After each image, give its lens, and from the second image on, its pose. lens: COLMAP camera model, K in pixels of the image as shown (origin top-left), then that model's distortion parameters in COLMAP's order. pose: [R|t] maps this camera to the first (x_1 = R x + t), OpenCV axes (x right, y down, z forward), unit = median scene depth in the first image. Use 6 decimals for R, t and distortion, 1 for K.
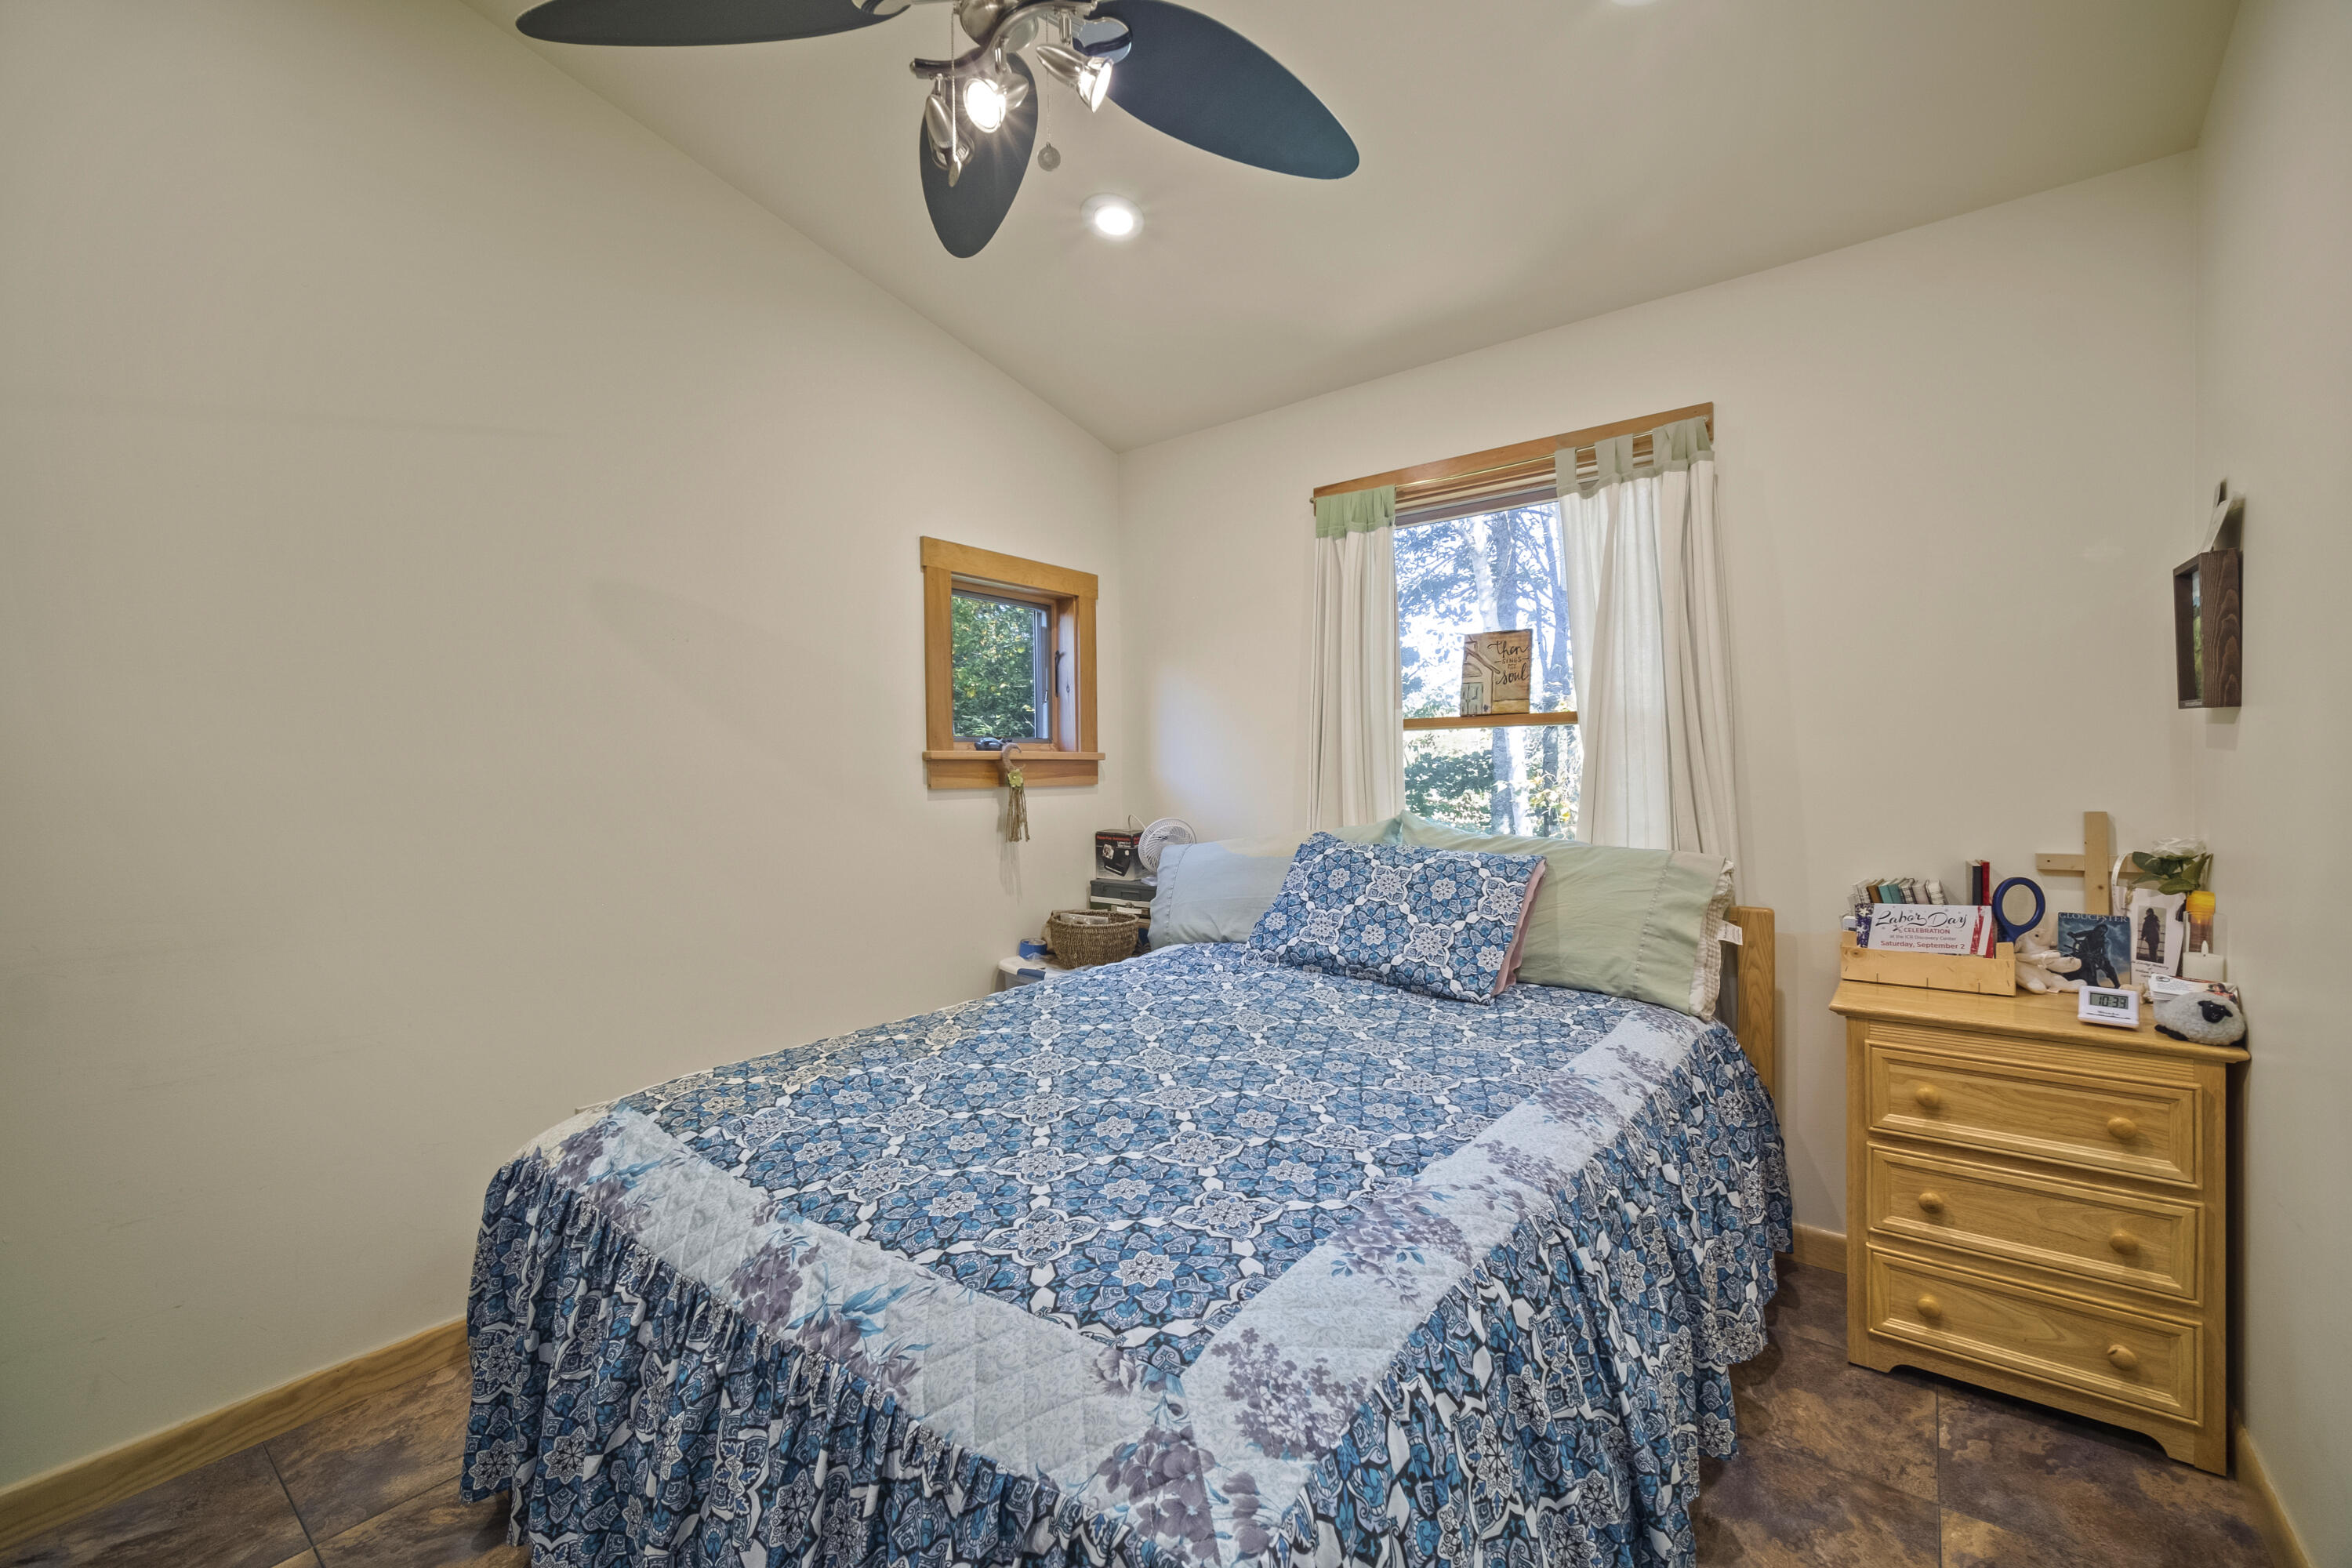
lens RADIAL K [[933.9, 0, 1176.0], [0, 933.9, 784.0], [0, 0, 1]] dist [0.001183, -0.000002]
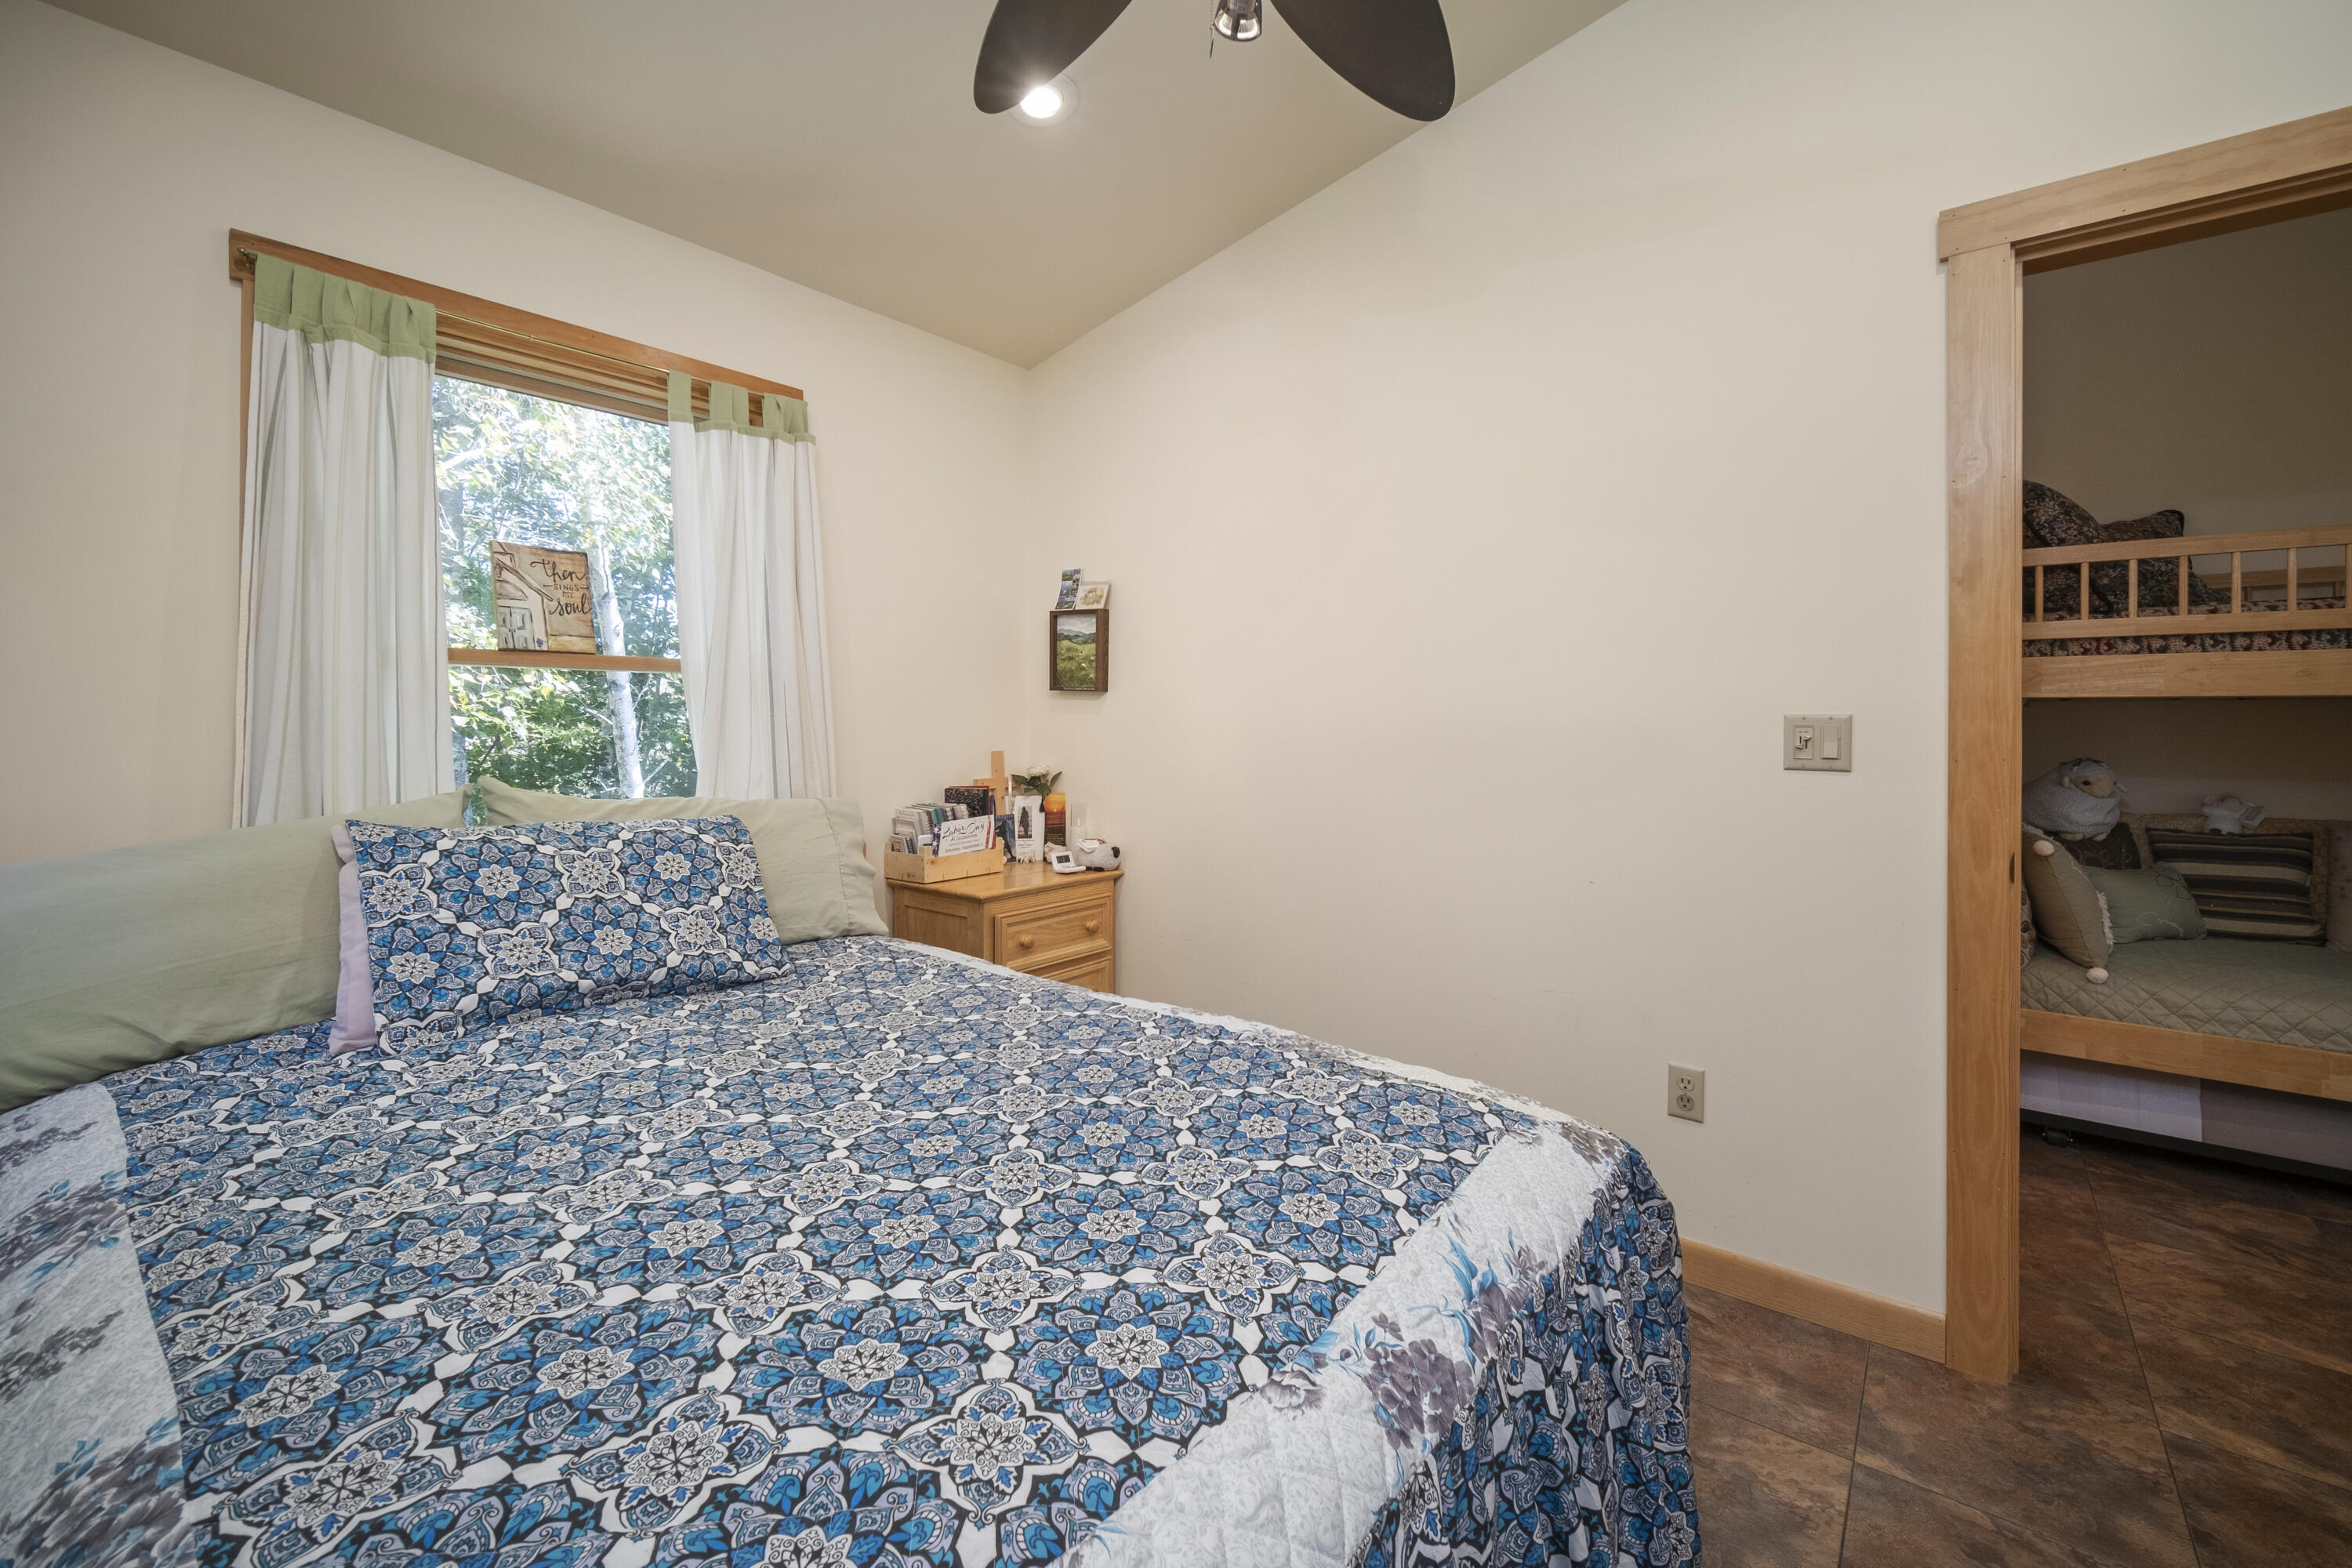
lens RADIAL K [[977.3, 0, 1177.0], [0, 977.3, 712.2], [0, 0, 1]] dist [0.002980, 0.000151]
pose [[0.020022, 0.020539, 0.999589, -0.721569], [0.012199, 0.999710, -0.020786, 0.001225], [-0.999725, 0.012610, 0.019765, 0.679535]]
